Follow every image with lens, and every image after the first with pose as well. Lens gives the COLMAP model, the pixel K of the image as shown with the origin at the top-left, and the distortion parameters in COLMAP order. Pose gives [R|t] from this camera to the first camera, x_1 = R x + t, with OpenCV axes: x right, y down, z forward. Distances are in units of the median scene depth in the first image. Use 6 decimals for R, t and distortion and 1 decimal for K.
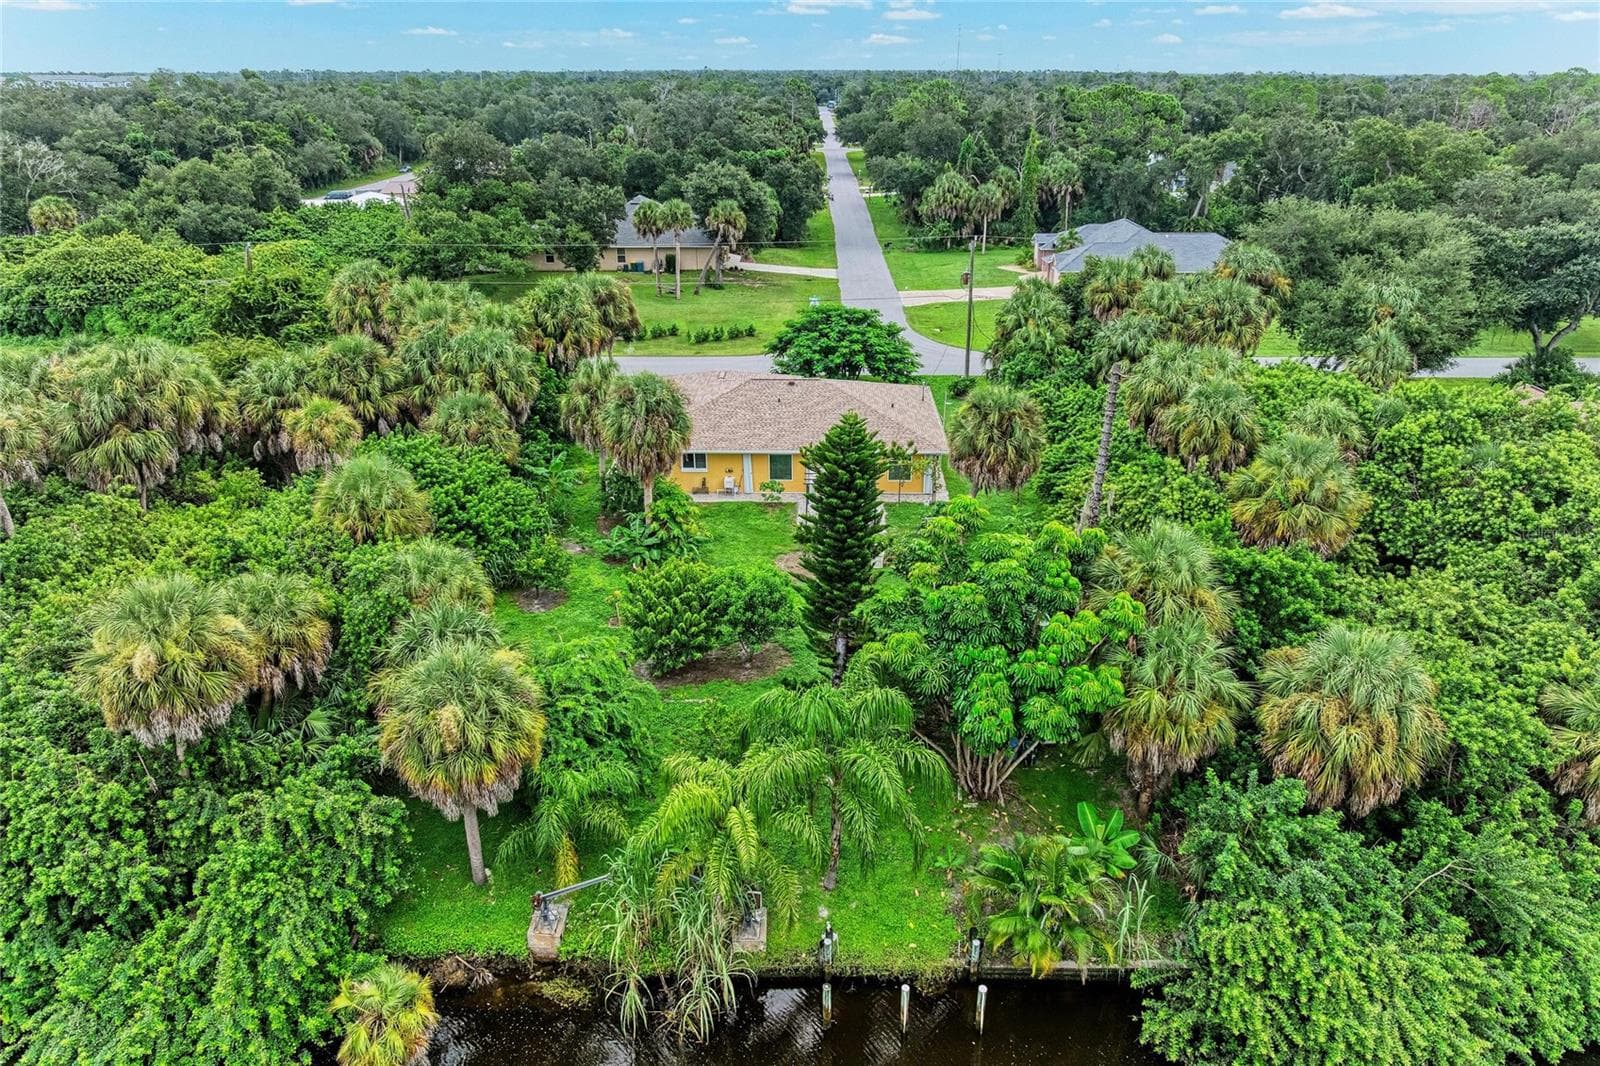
lens RADIAL K [[1117.2, 0, 808.0], [0, 1117.2, 542.0], [0, 0, 1]] dist [-0.015520, -0.009096]
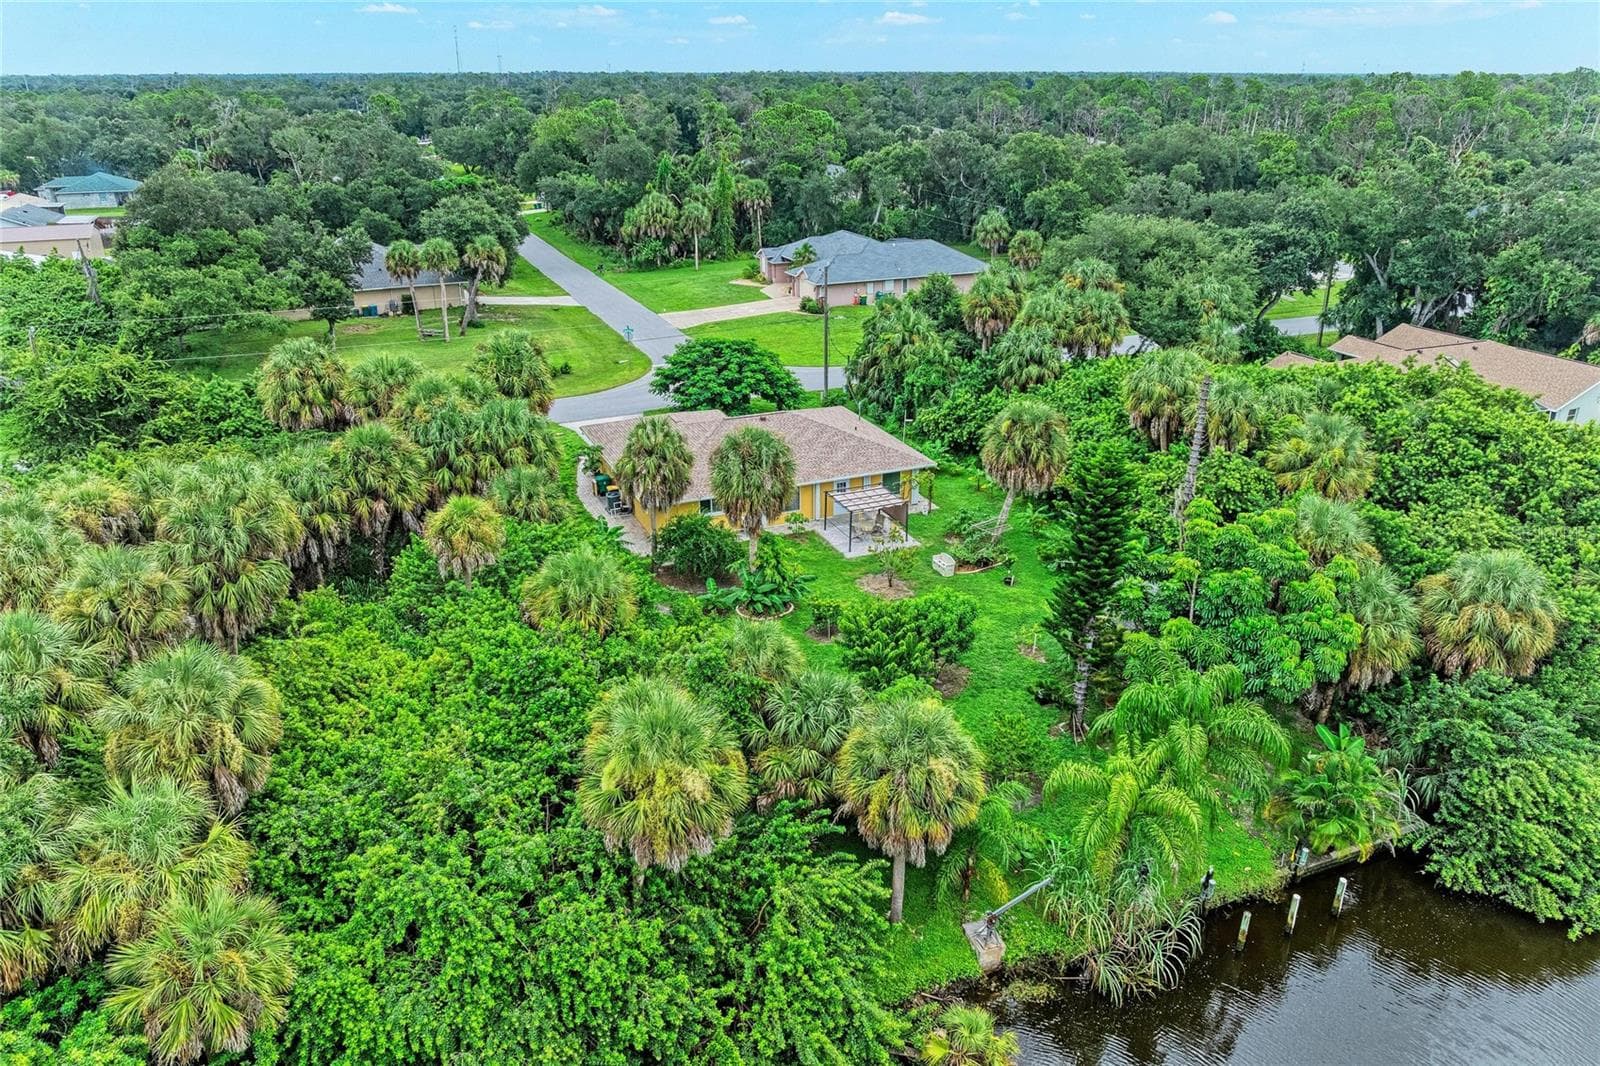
lens RADIAL K [[1117.2, 0, 801.8], [0, 1117.2, 546.2], [0, 0, 1]] dist [-0.015520, -0.009096]
pose [[0.916361, -0.158798, 0.367514, -0.417836], [0.157780, 0.986922, 0.033026, -0.058136], [-0.367952, 0.027722, 0.929432, 0.022946]]
